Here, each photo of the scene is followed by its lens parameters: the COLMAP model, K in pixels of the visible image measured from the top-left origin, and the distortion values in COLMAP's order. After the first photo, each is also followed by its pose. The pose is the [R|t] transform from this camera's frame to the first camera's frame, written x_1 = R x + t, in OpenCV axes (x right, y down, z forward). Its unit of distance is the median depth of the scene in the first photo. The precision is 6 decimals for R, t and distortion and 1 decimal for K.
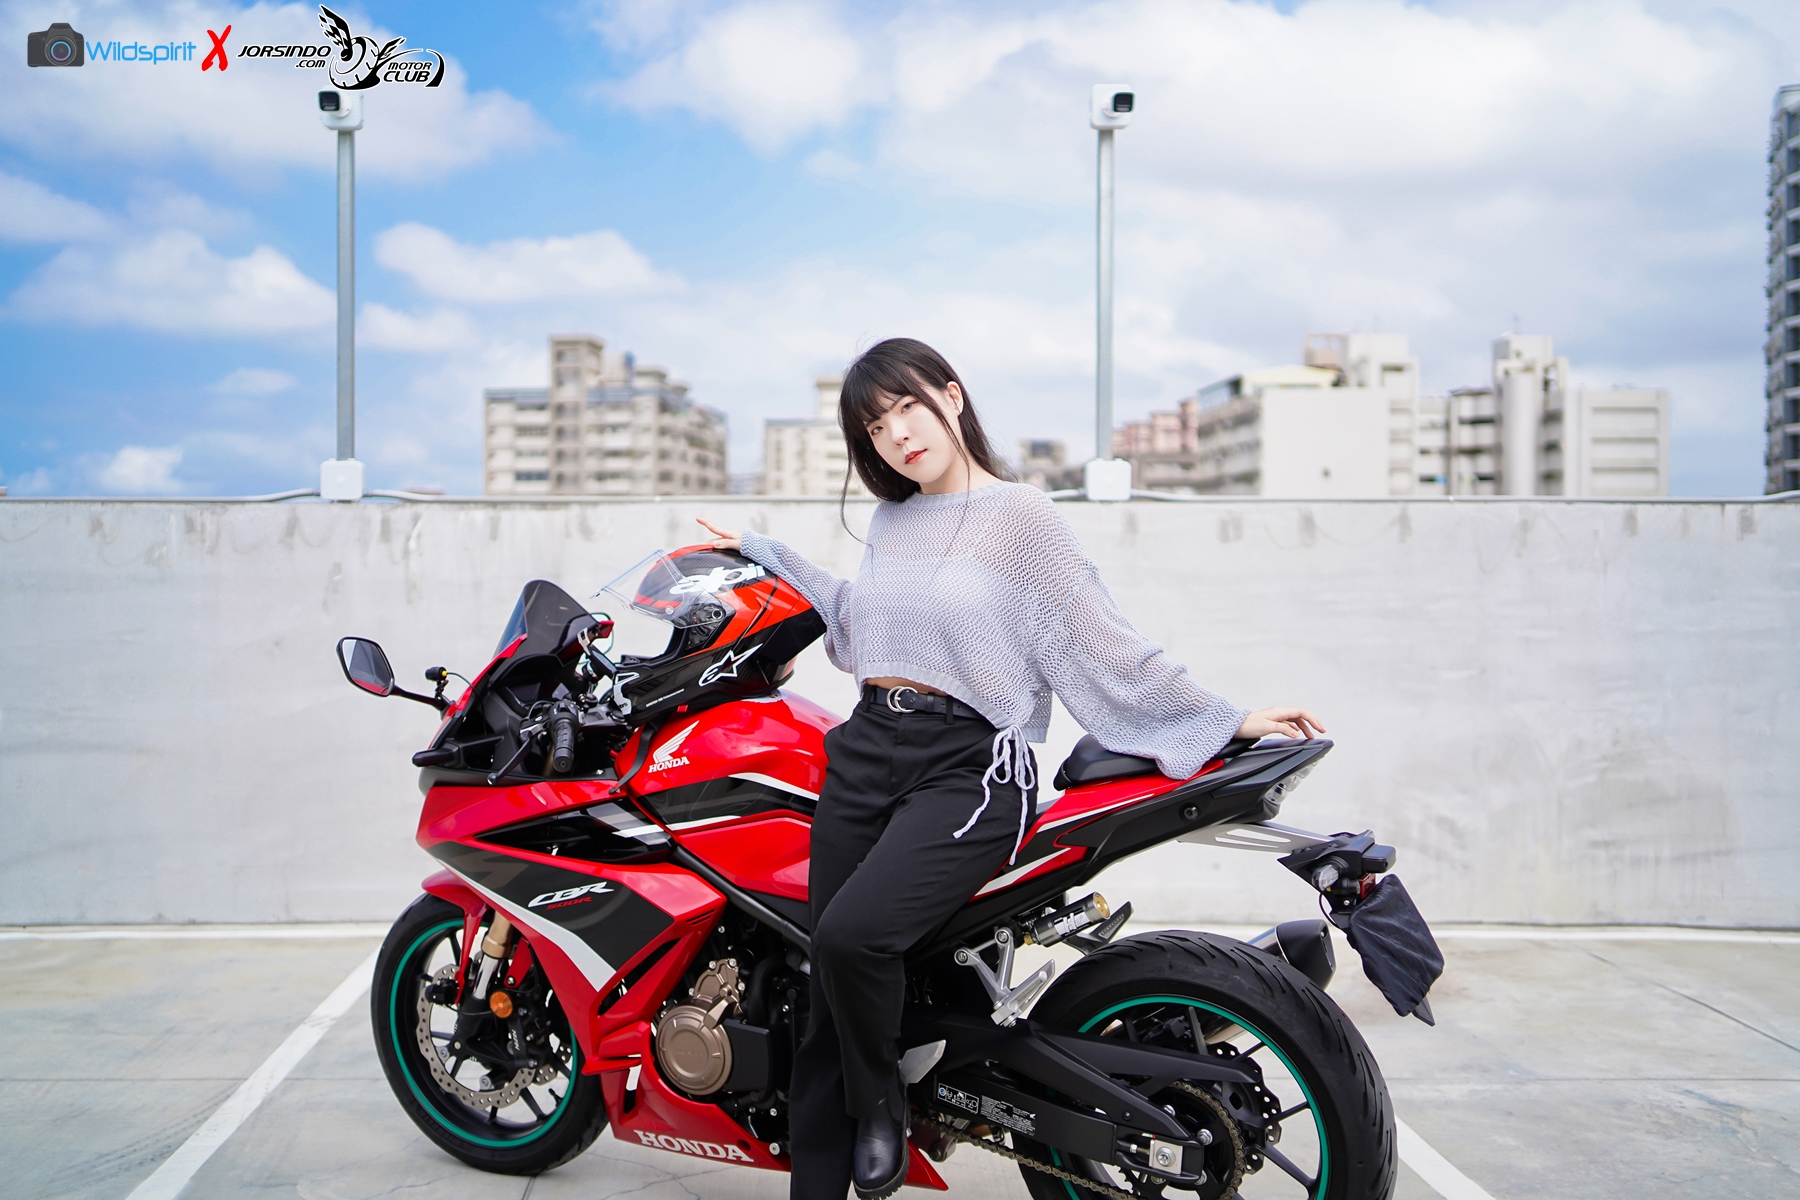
lens RADIAL K [[1846.6, 0, 763.6], [0, 1846.6, 568.8], [0, 0, 1]] dist [0.005300, 0.000000]
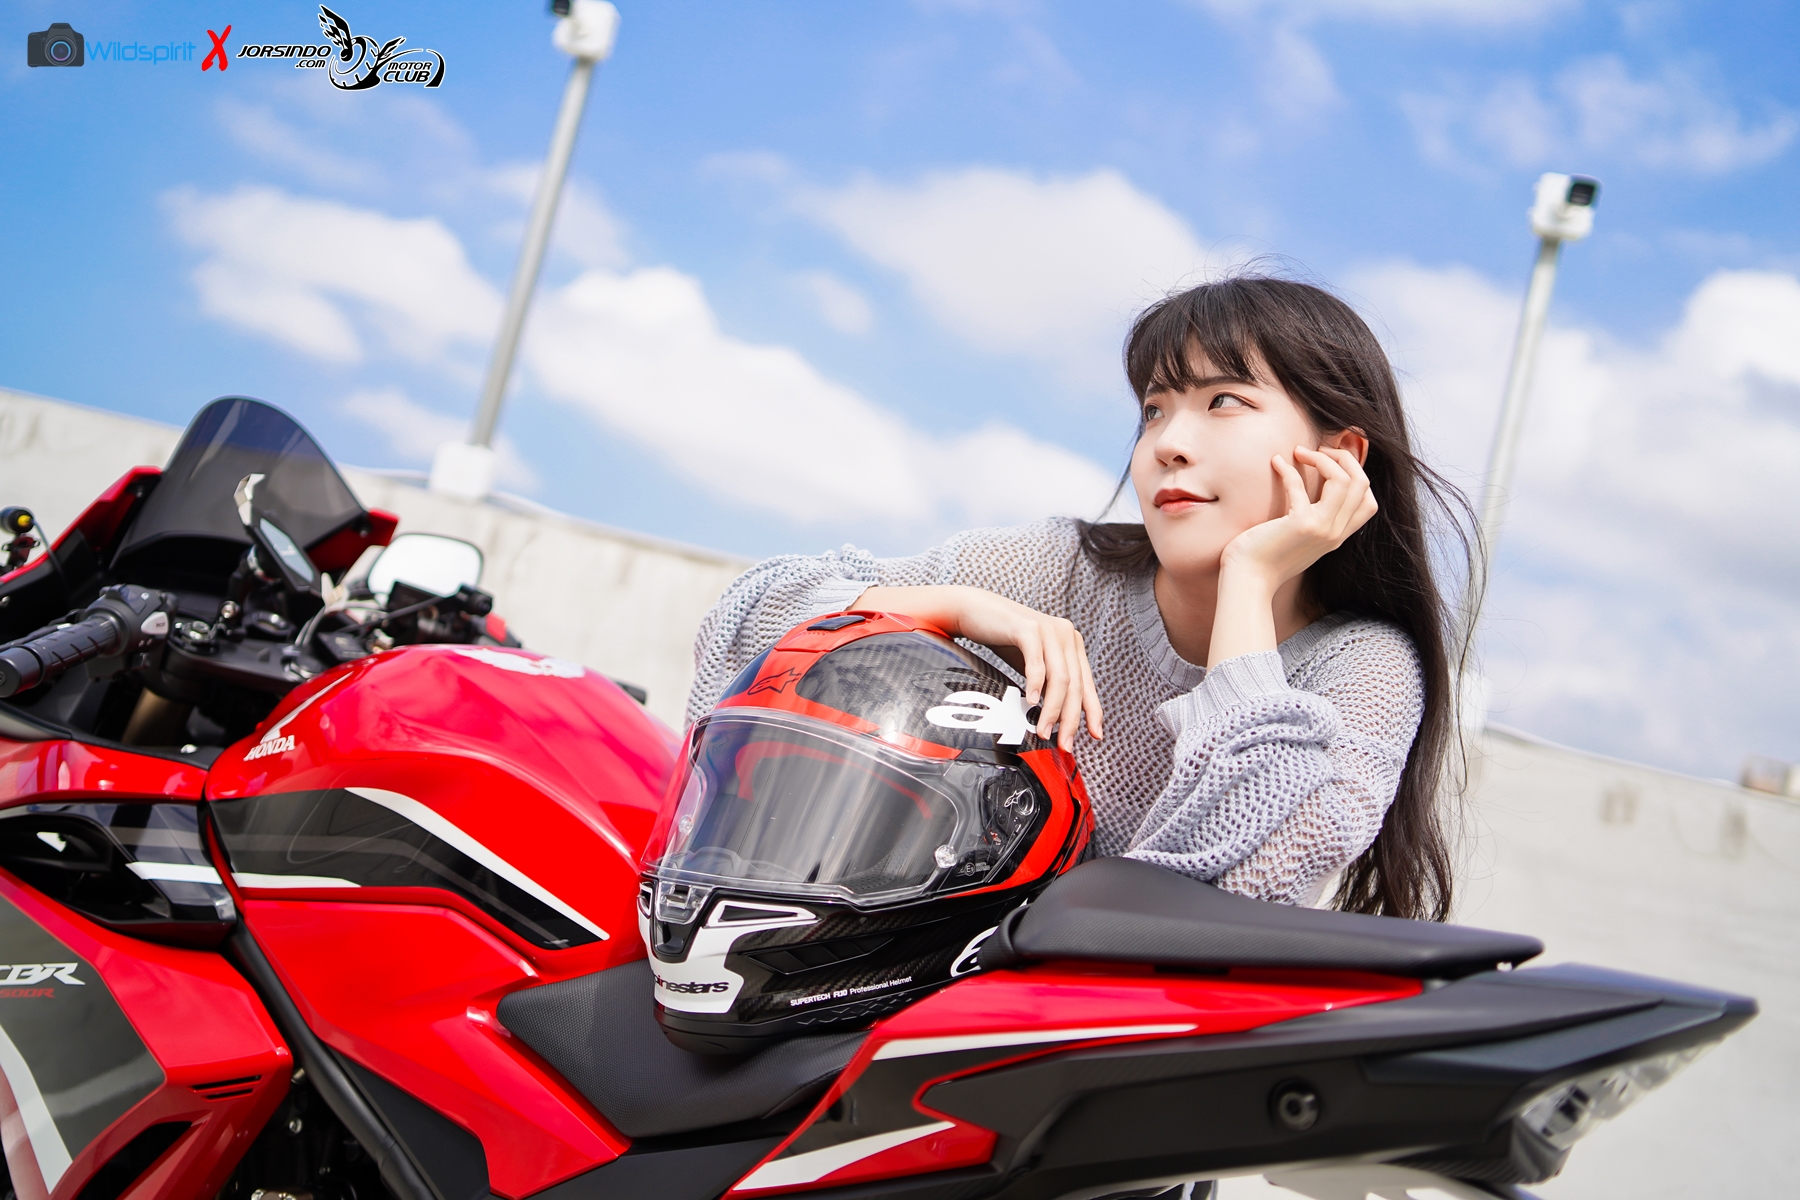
lens RADIAL K [[1846.6, 0, 889.3], [0, 1846.6, 601.7], [0, 0, 1]] dist [0.005300, 0.000000]
pose [[0.965503, 0.206589, -0.158511, 0.167710], [-0.222746, 0.970540, -0.091849, 0.077535], [0.134866, 0.123988, 0.983076, 0.552634]]
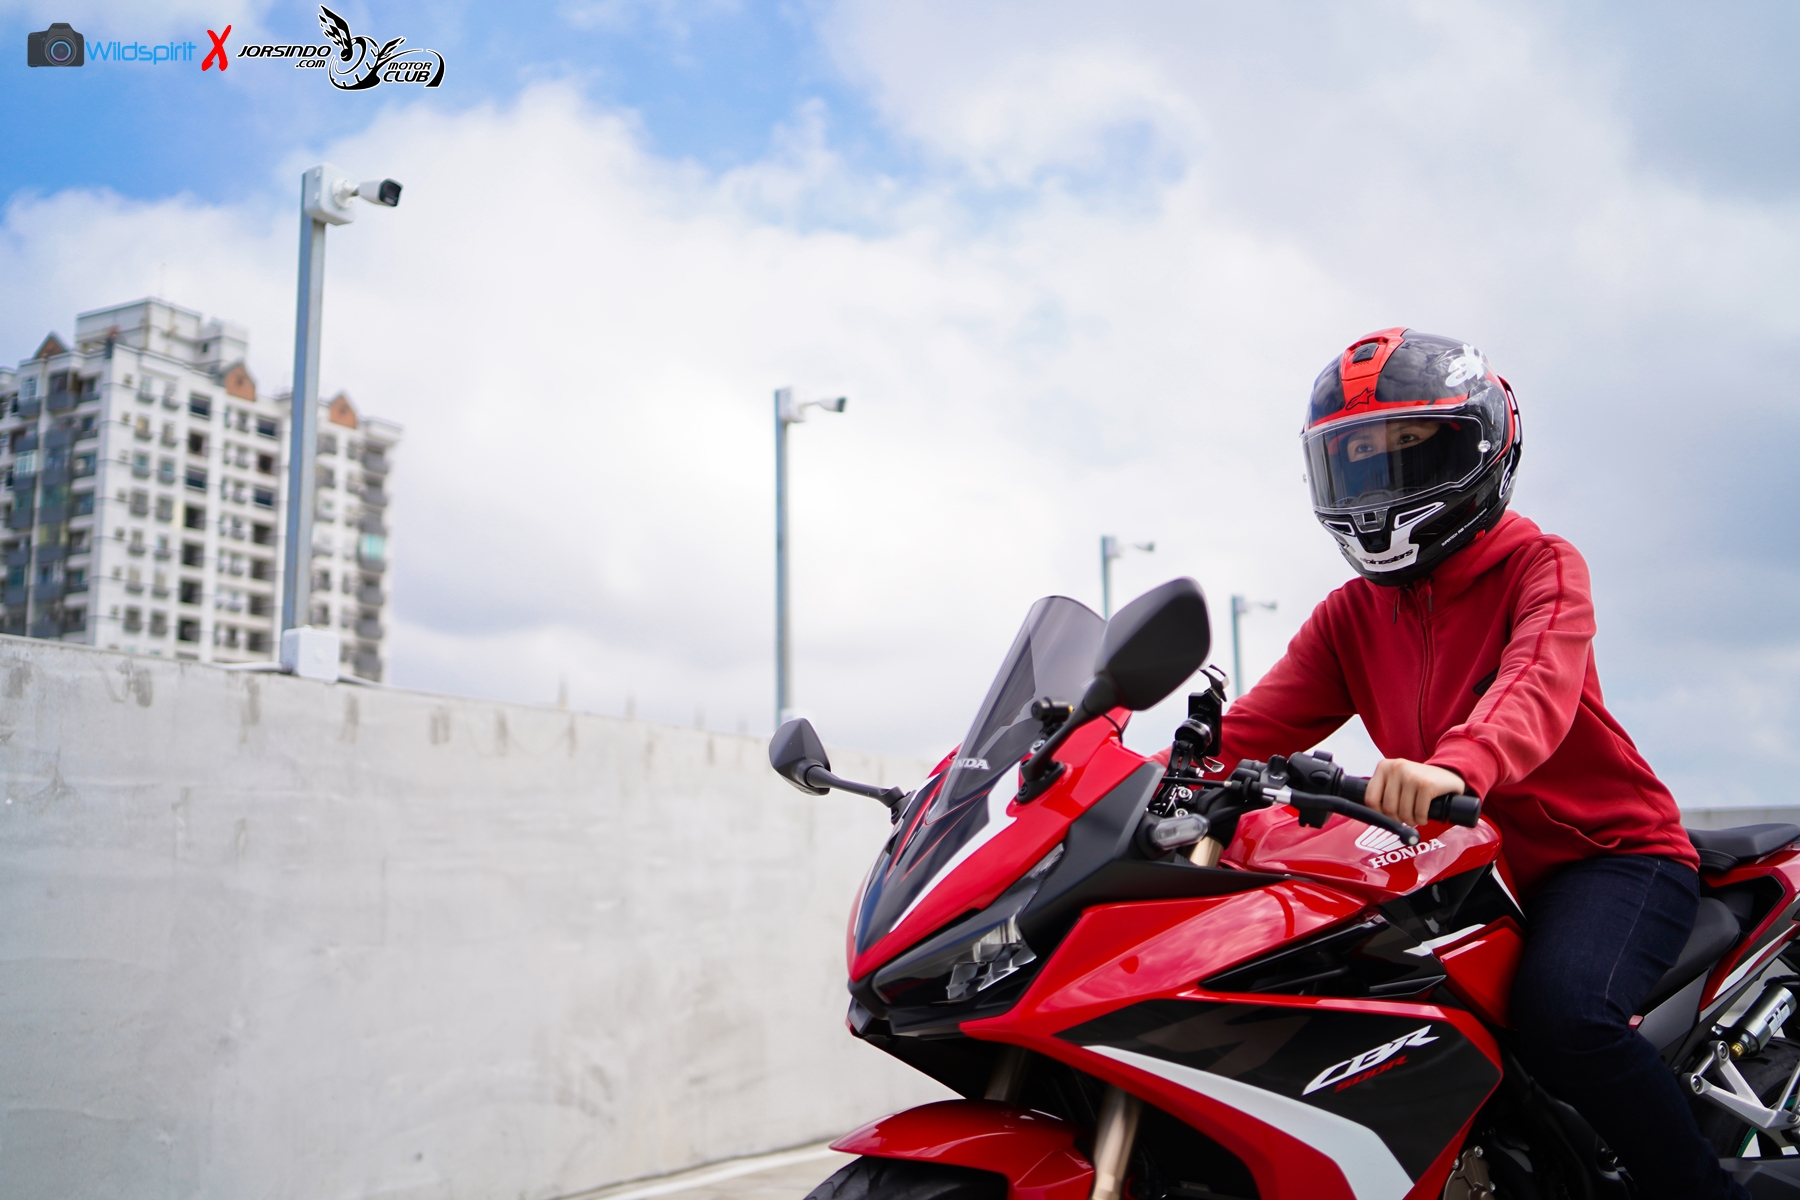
lens RADIAL K [[1846.6, 0, 899.2], [0, 1846.6, 537.0], [0, 0, 1]] dist [0.005300, 0.000000]
pose [[0.464116, 0.167666, 0.869761, -0.765026], [0.020143, 0.979670, -0.199602, 0.126154], [-0.885545, 0.110158, 0.451303, 0.847775]]
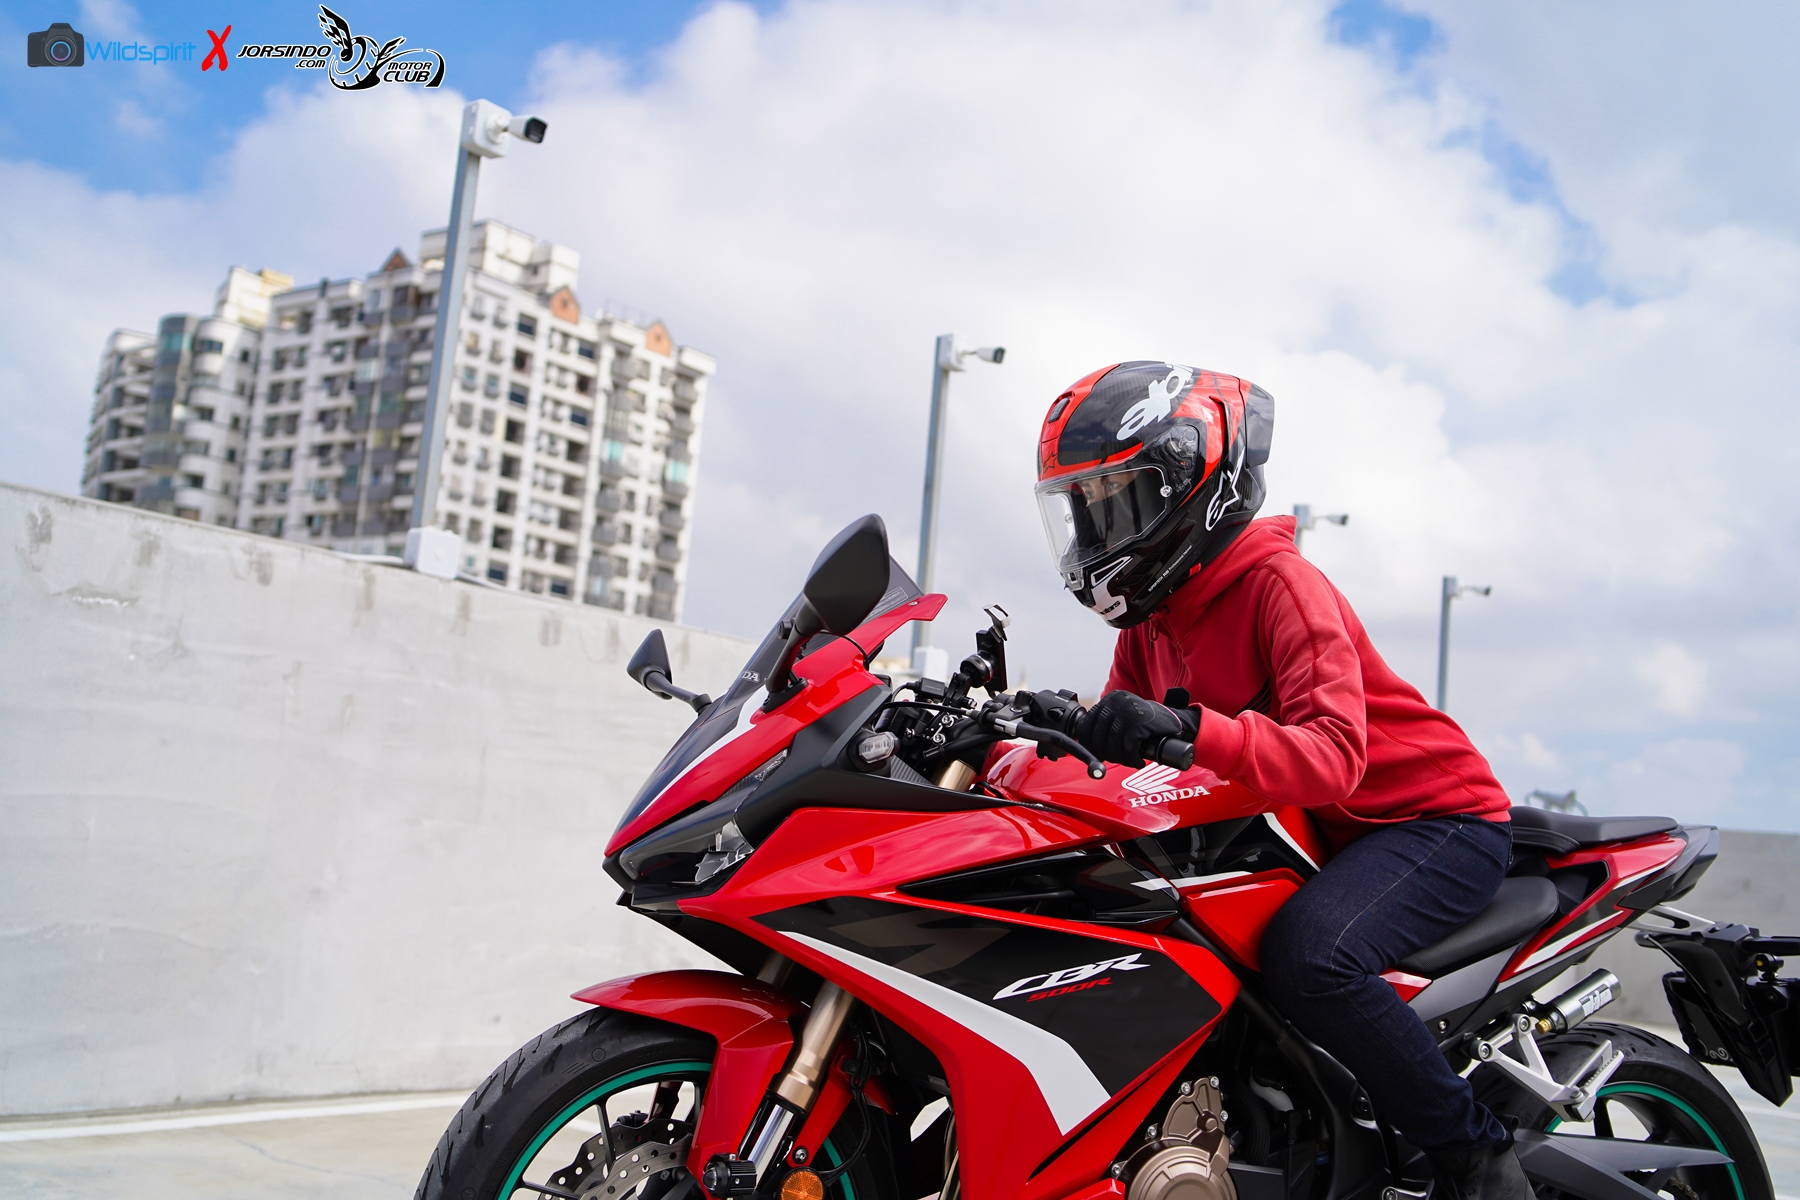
lens RADIAL K [[1846.6, 0, 897.8], [0, 1846.6, 543.1], [0, 0, 1]] dist [0.005300, 0.000000]
pose [[0.586084, 0.182121, 0.789517, -0.715532], [-0.082664, 0.982767, -0.165335, 0.139160], [-0.806023, 0.031635, 0.591039, 0.652239]]
